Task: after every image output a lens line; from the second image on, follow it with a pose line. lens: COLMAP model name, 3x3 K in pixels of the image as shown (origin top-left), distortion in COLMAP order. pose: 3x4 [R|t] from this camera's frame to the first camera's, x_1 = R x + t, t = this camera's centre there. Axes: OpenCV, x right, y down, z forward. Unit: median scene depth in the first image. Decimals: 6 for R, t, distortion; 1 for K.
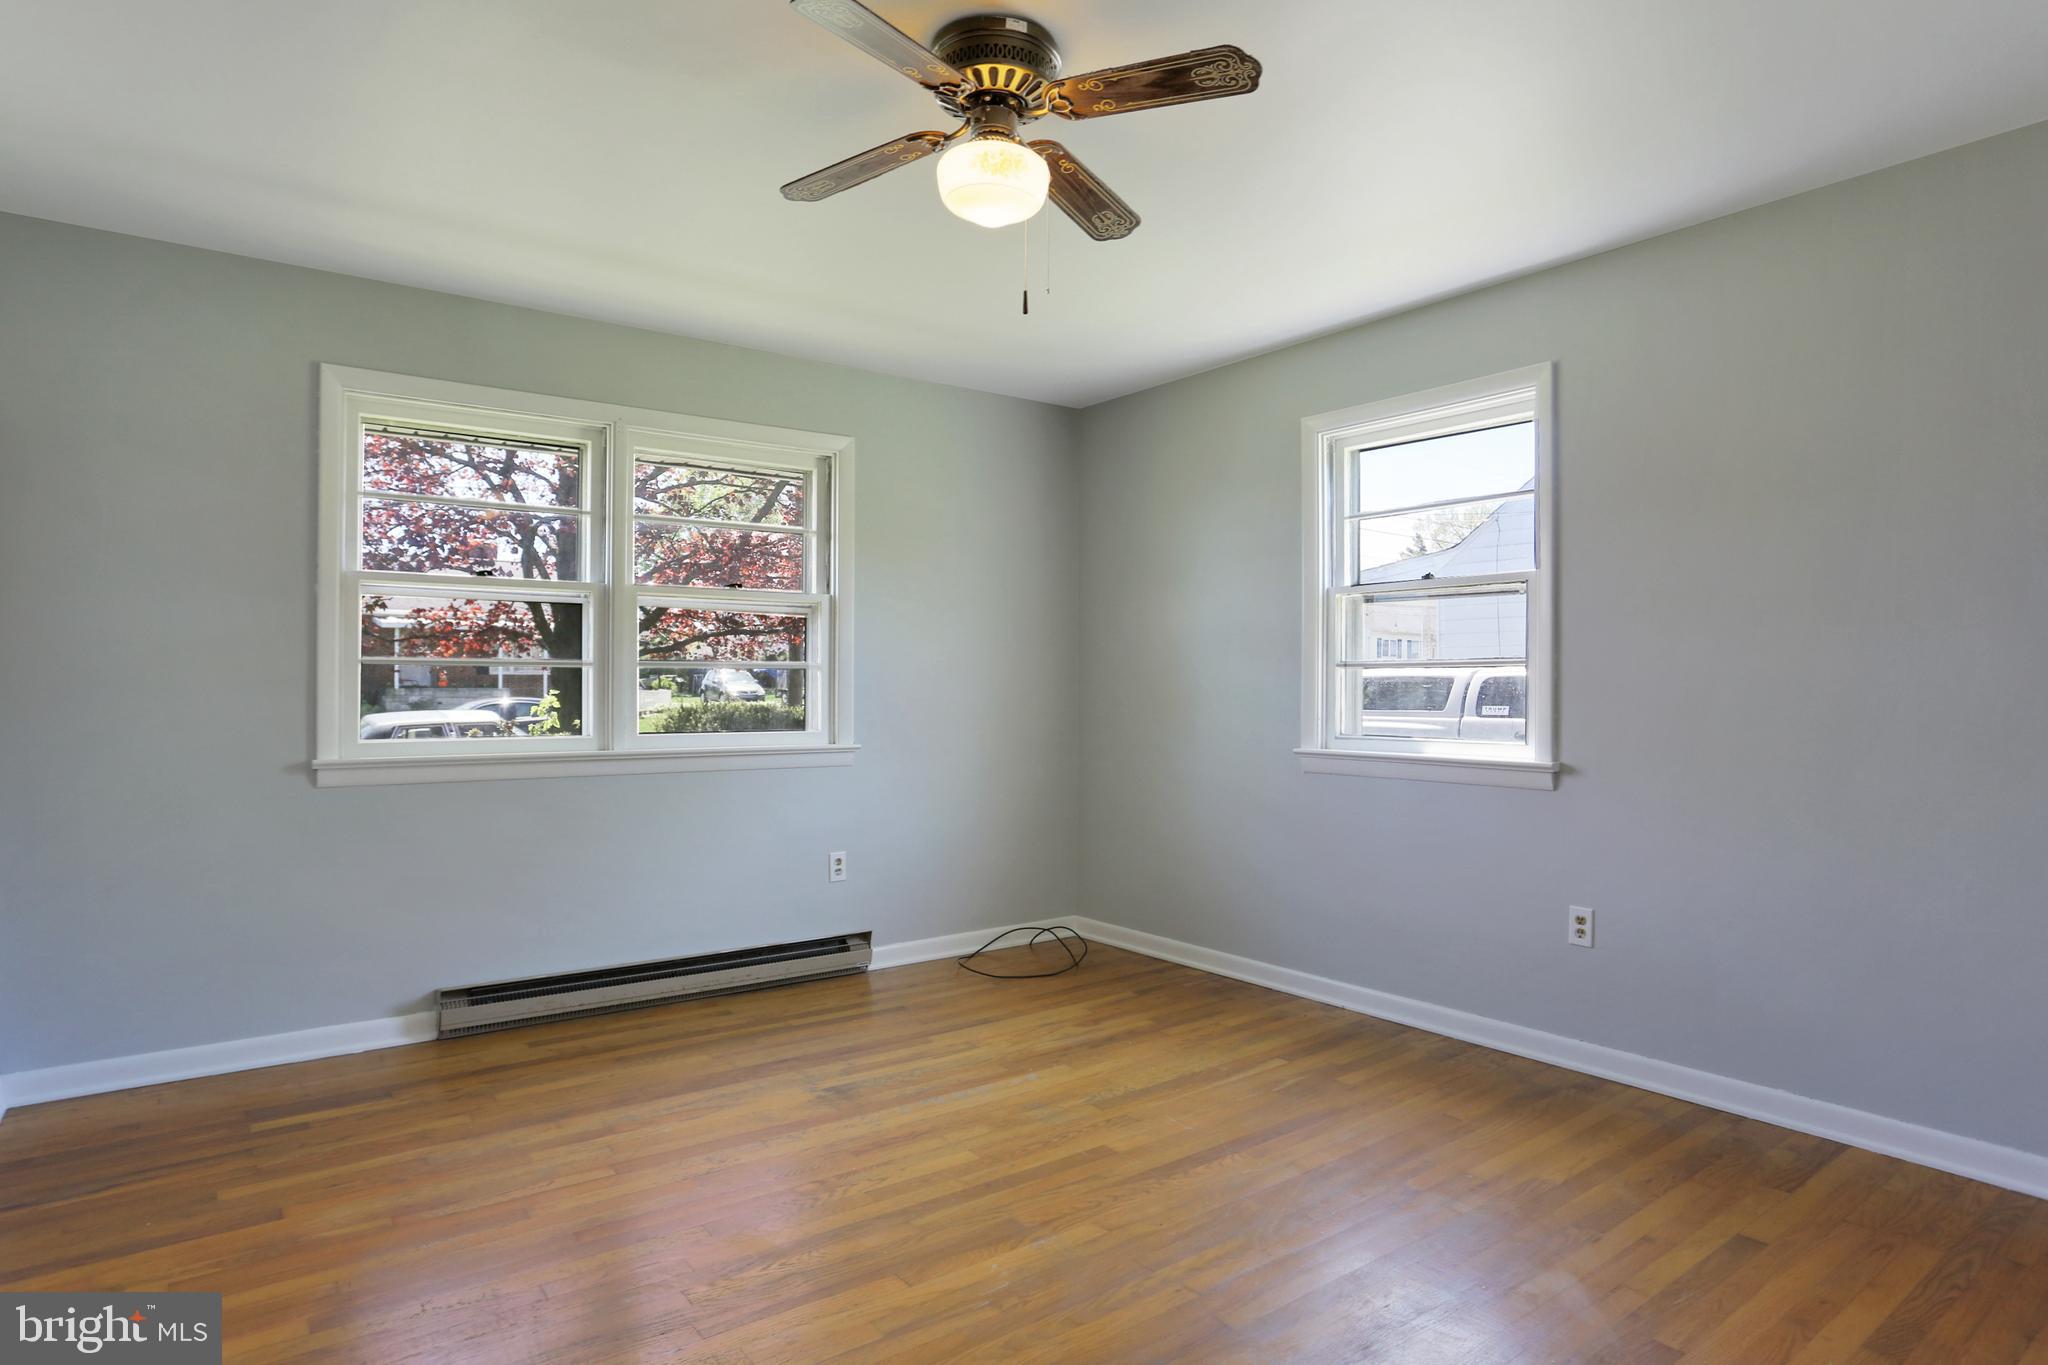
lens RADIAL K [[1132.9, 0, 1022.5], [0, 1132.9, 692.1], [0, 0, 1]] dist [-0.041899, 0.003630]
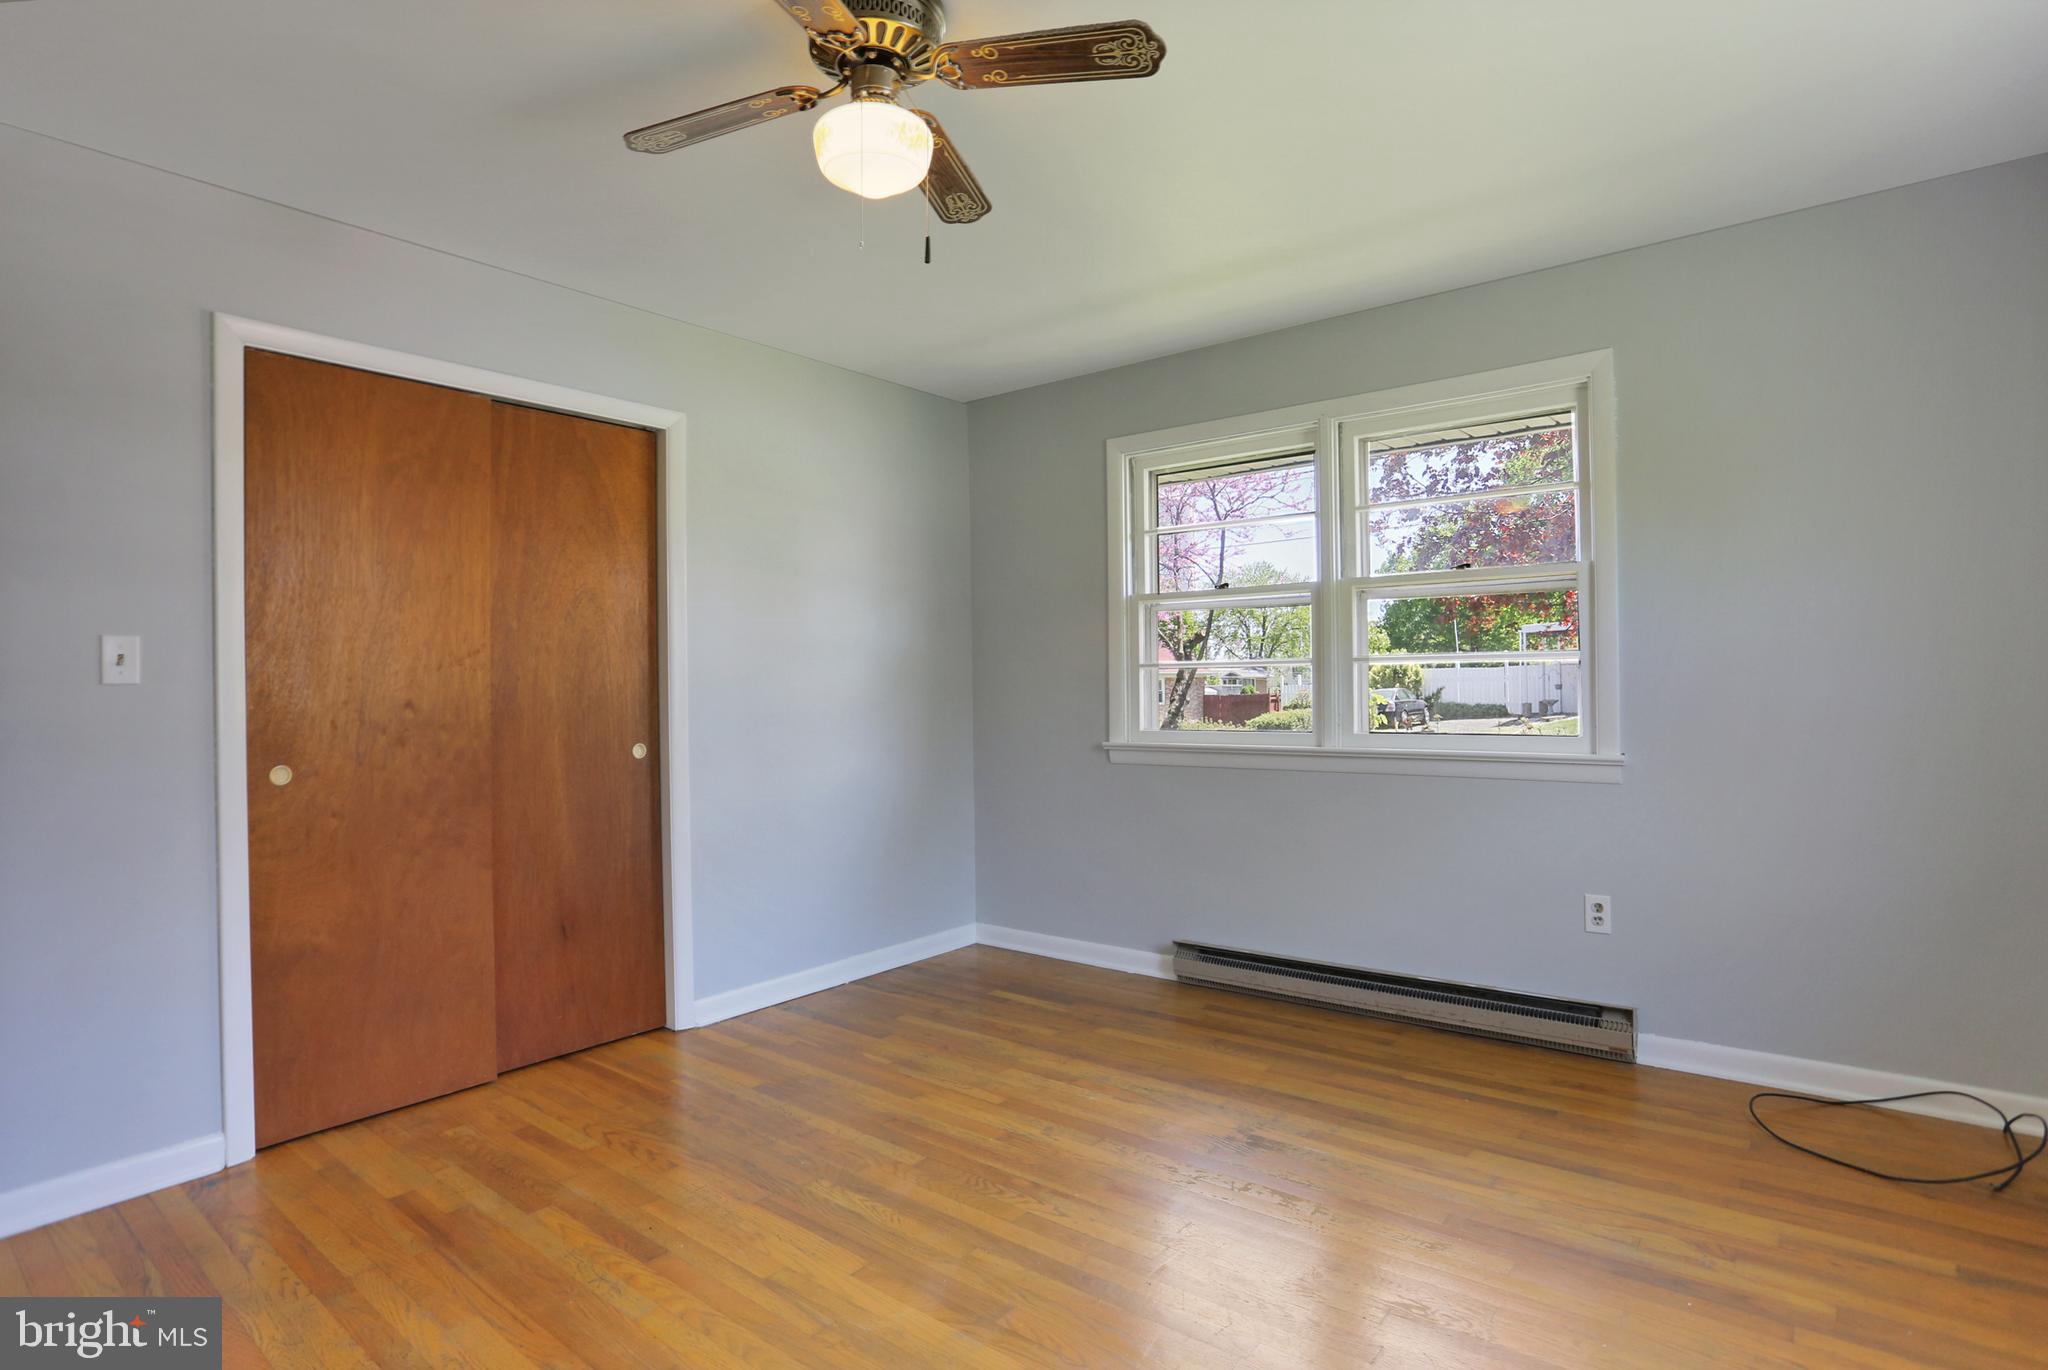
lens RADIAL K [[1043.1, 0, 1012.0], [0, 1043.1, 683.3], [0, 0, 1]] dist [-0.066983, 0.024950]
pose [[0.234215, -0.013515, -0.972091, 0.497034], [0.012775, 0.999860, -0.010823, 0.001033], [0.972101, -0.009884, 0.234355, 0.543762]]
